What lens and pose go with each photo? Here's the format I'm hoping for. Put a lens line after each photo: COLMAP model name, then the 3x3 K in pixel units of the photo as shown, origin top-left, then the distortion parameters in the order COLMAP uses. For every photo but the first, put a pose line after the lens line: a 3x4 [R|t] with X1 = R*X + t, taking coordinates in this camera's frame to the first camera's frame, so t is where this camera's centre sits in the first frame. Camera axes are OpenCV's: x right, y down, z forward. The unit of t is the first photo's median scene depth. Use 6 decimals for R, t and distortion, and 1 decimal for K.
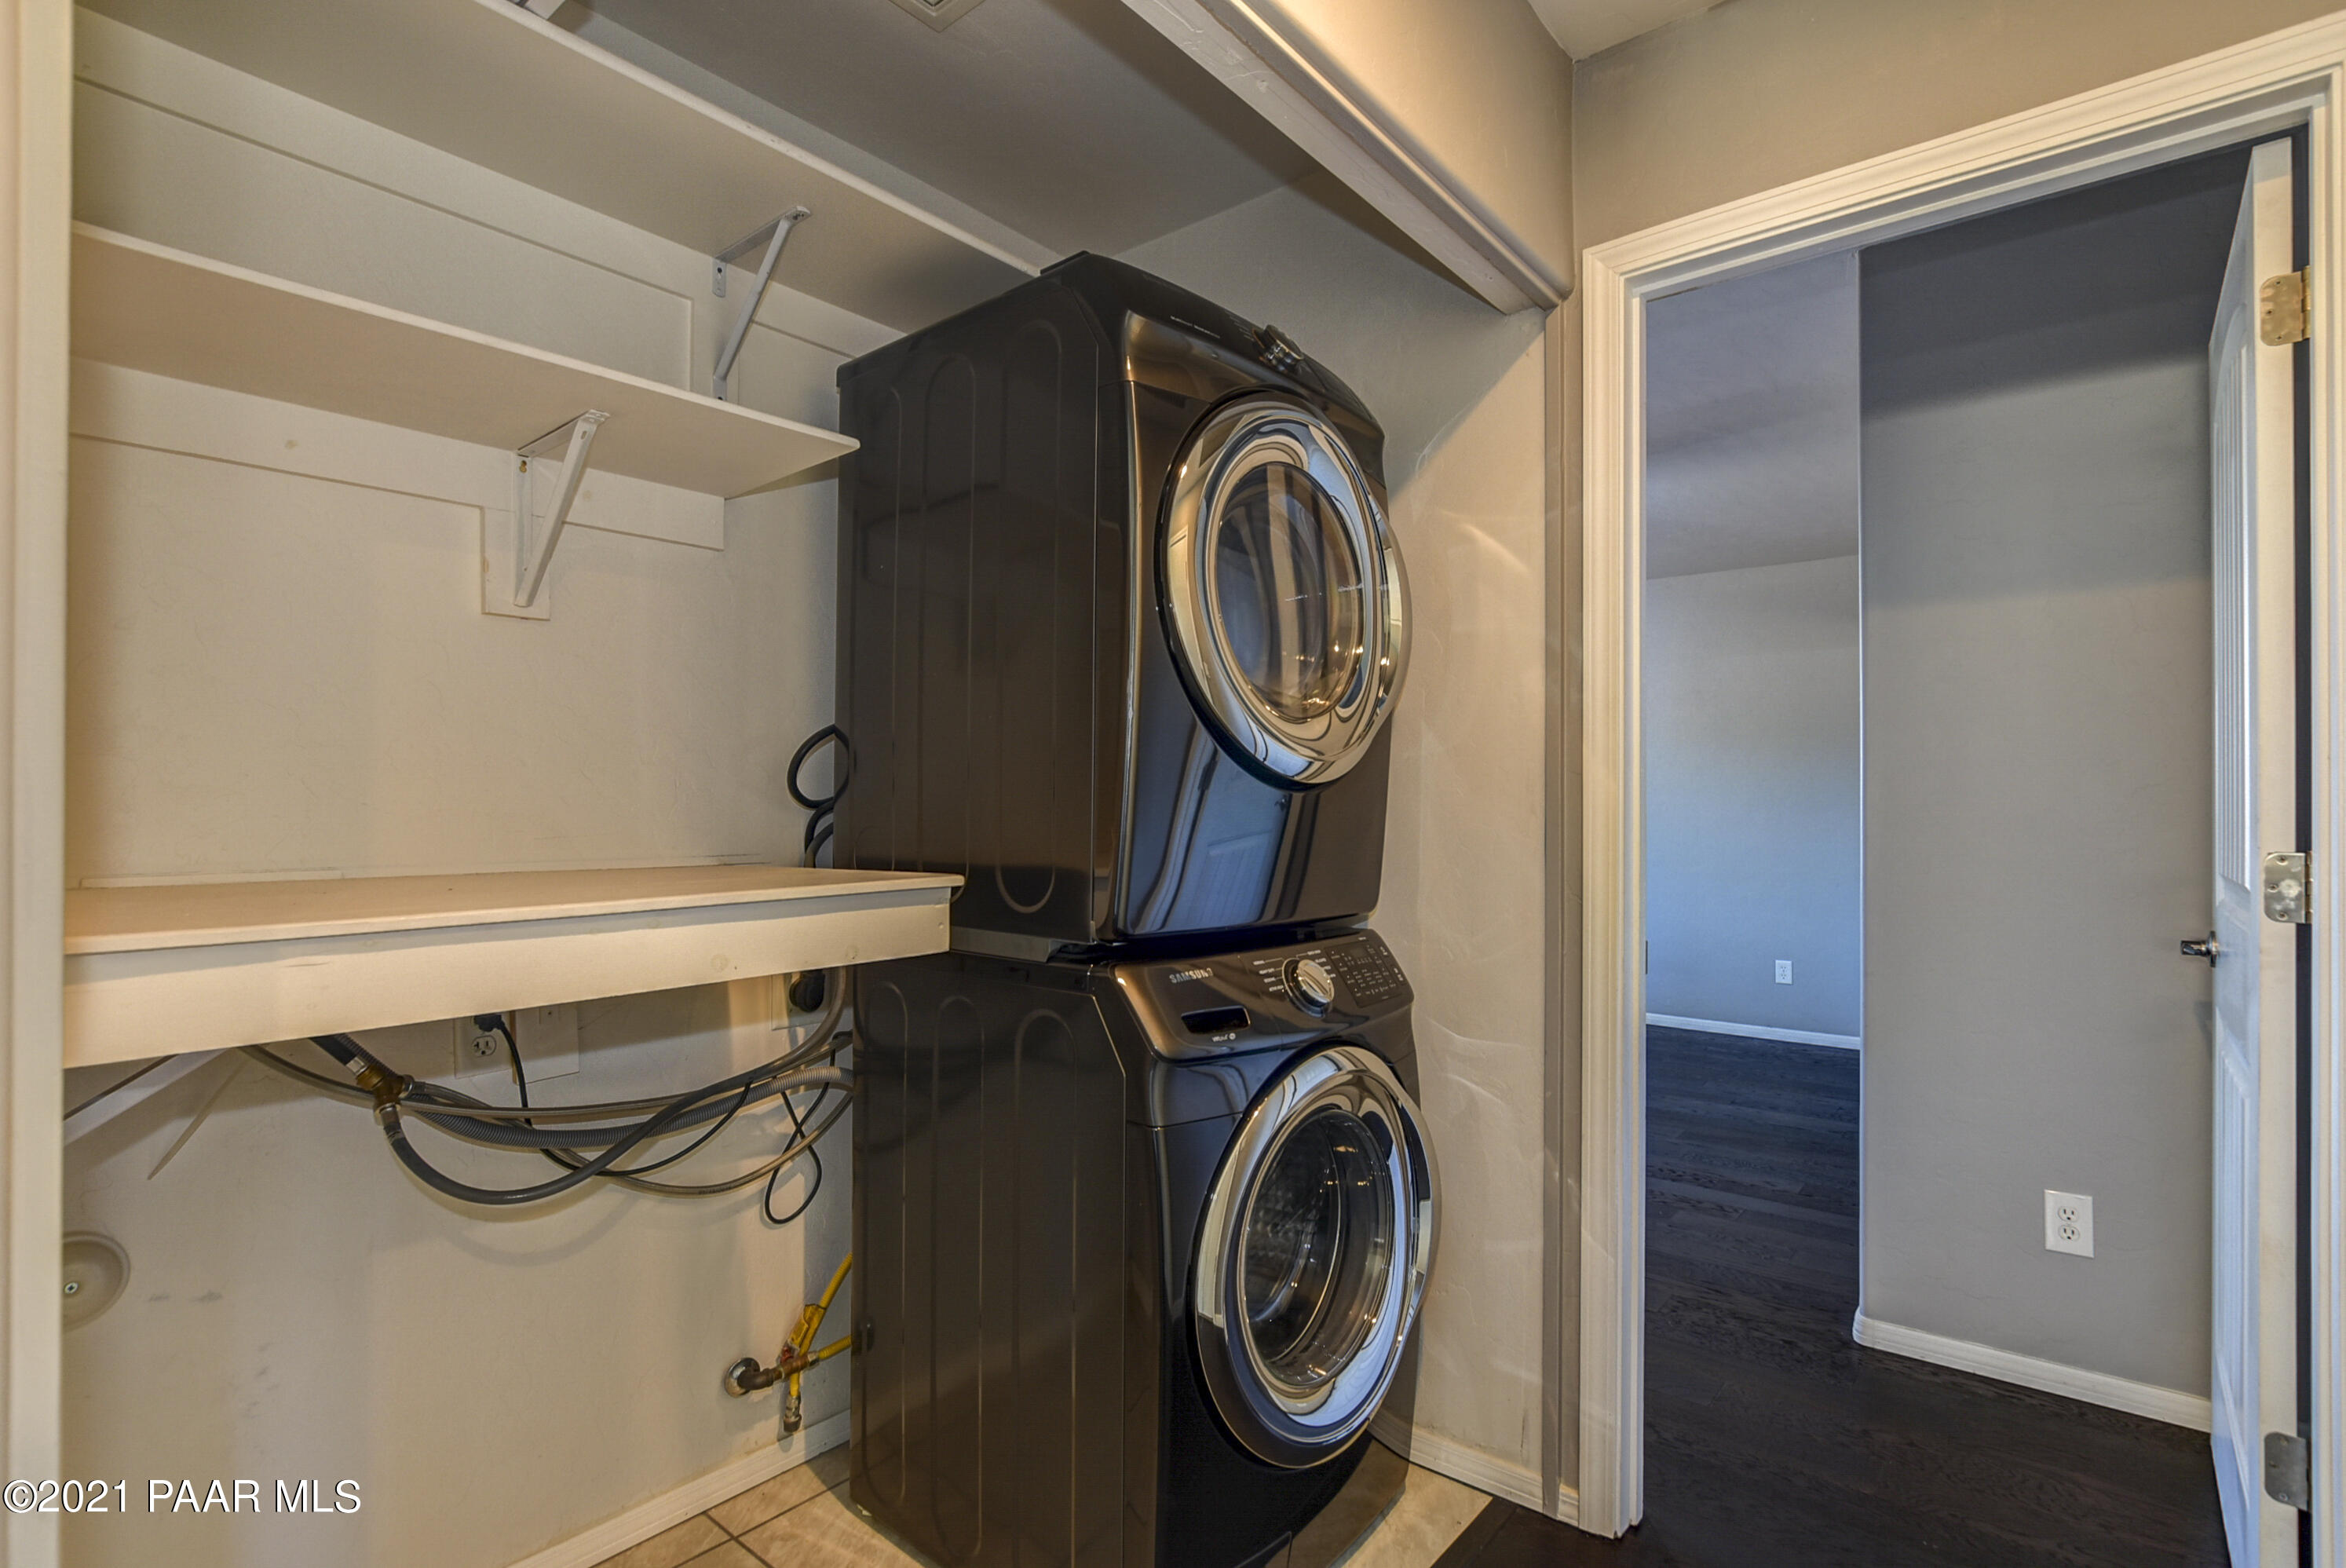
lens RADIAL K [[1142.2, 0, 1163.6], [0, 1142.2, 791.0], [0, 0, 1]] dist [-0.009270, -0.001819]
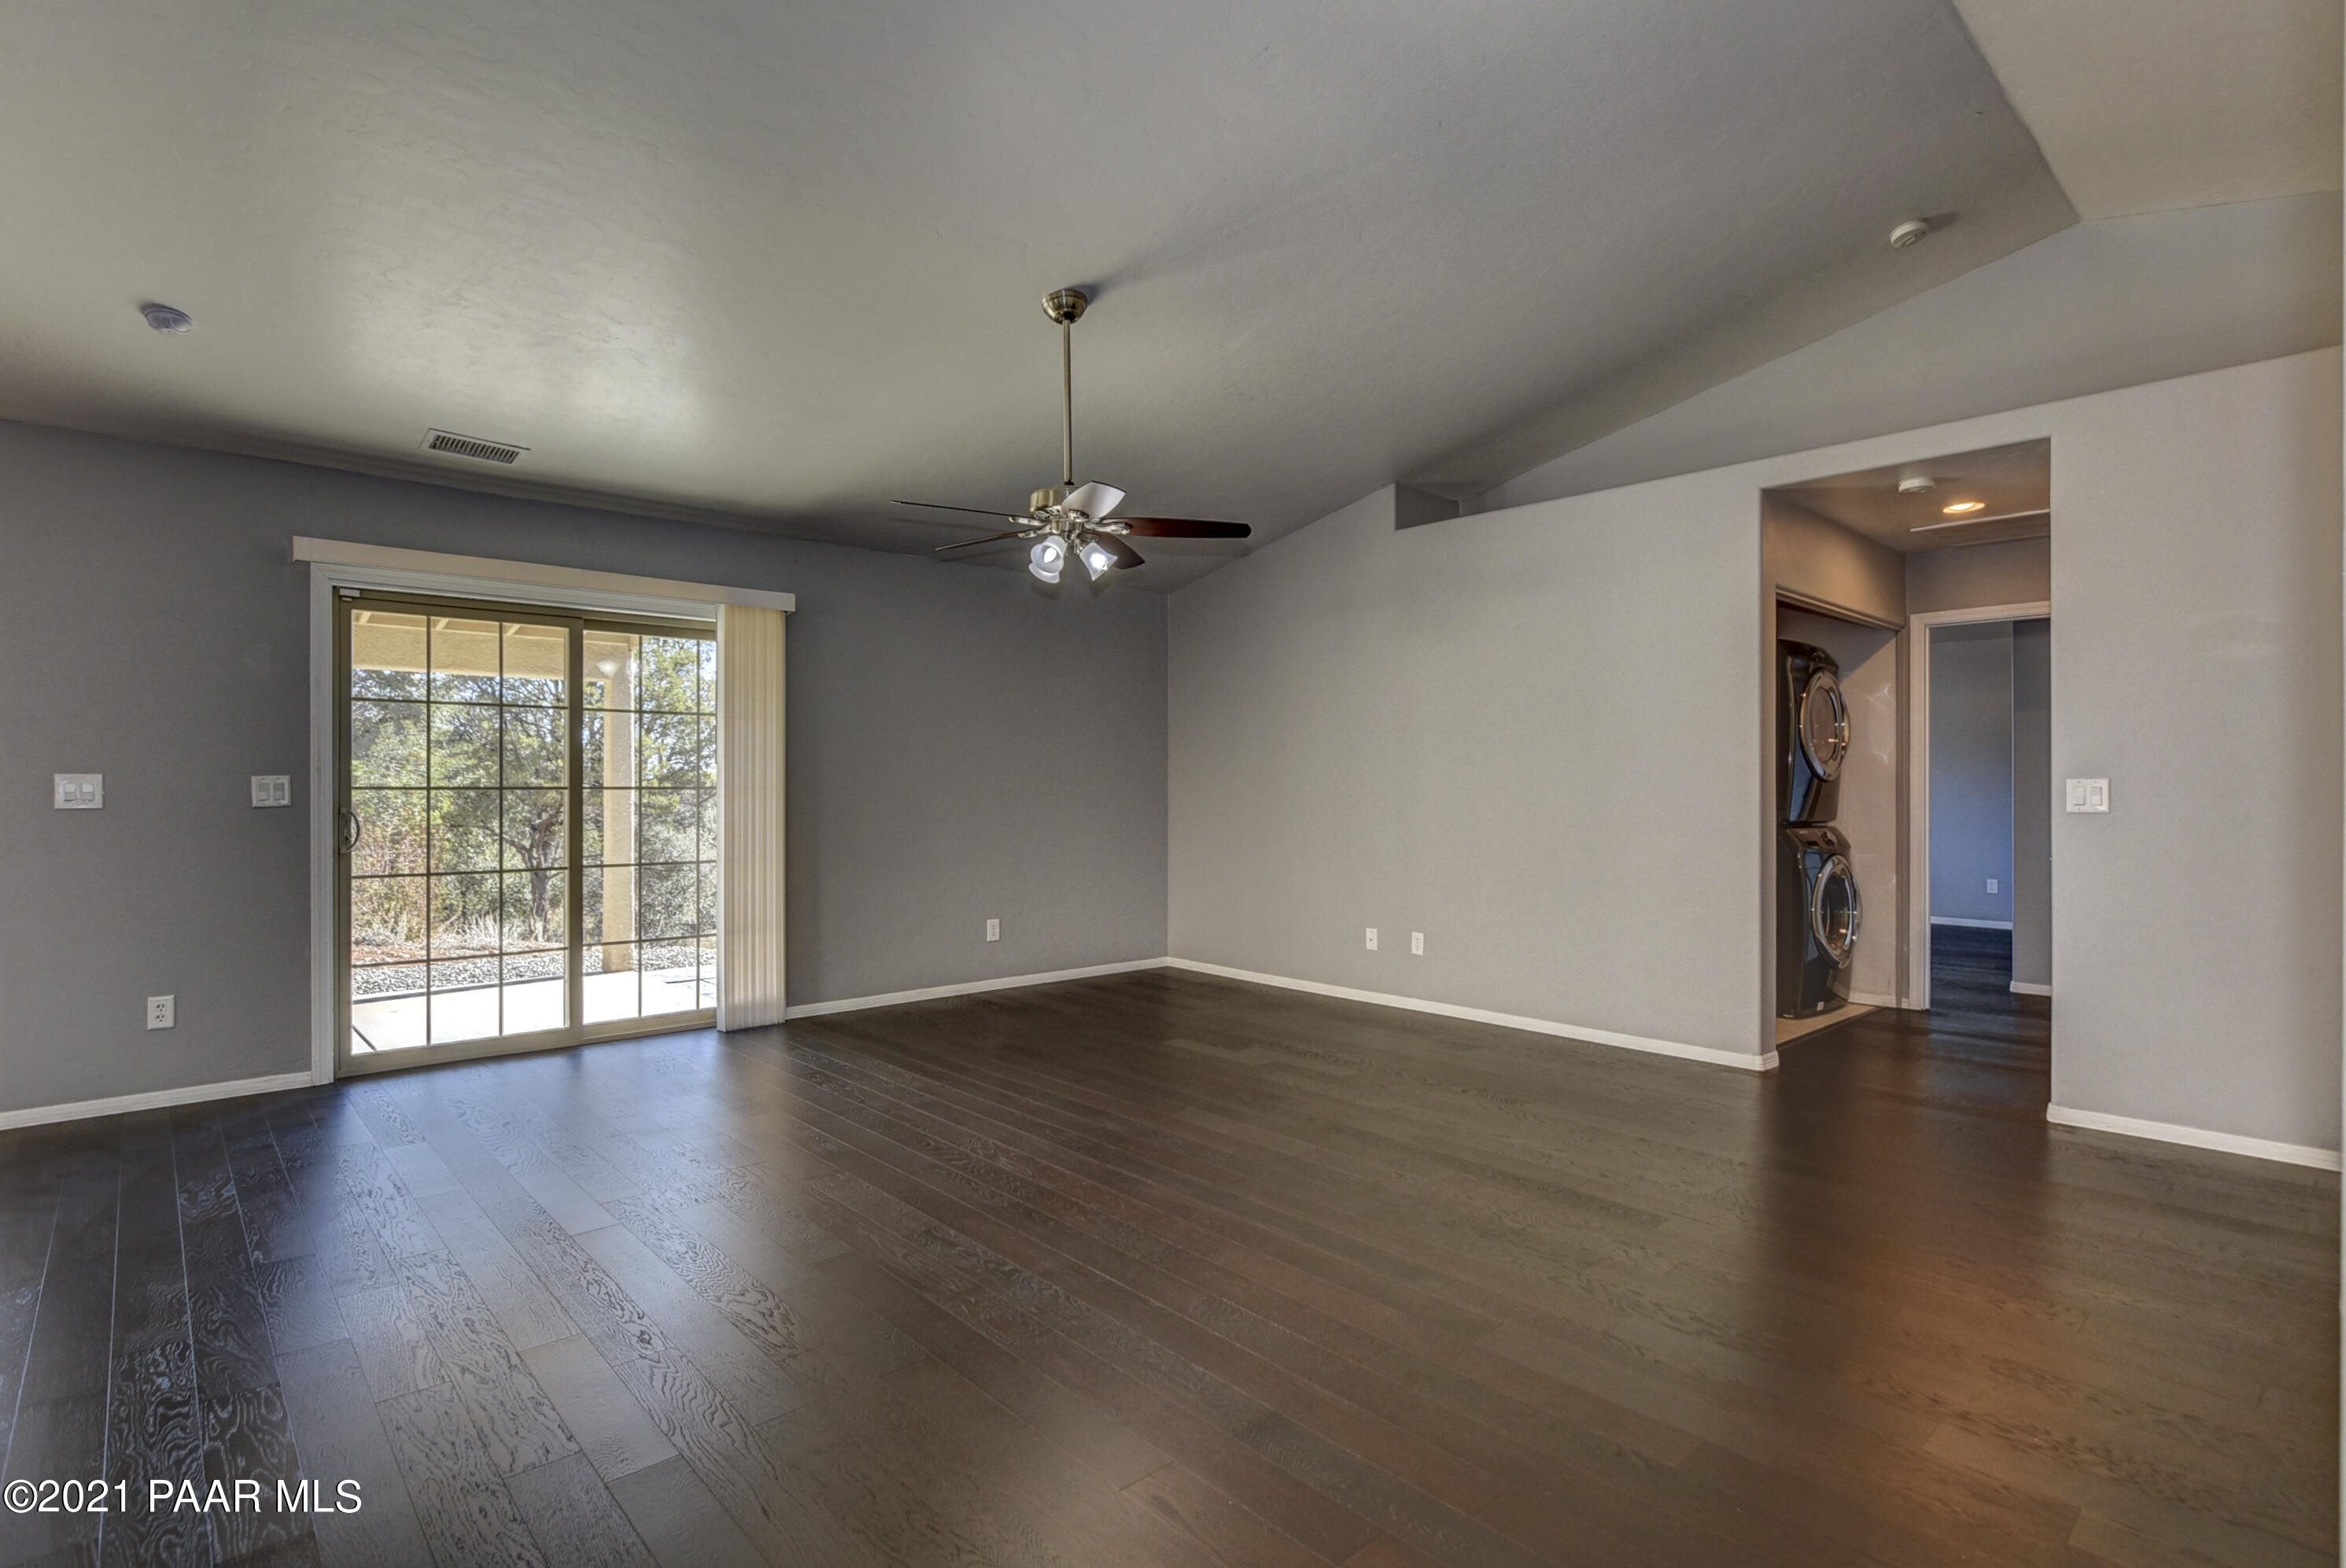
lens RADIAL K [[1142.2, 0, 1170.2], [0, 1142.2, 777.2], [0, 0, 1]] dist [-0.009270, -0.001819]
pose [[0.988724, -0.002664, -0.149724, -1.203283], [0.002303, 0.999994, -0.002587, -0.005145], [0.149730, 0.002213, 0.988724, -2.463863]]
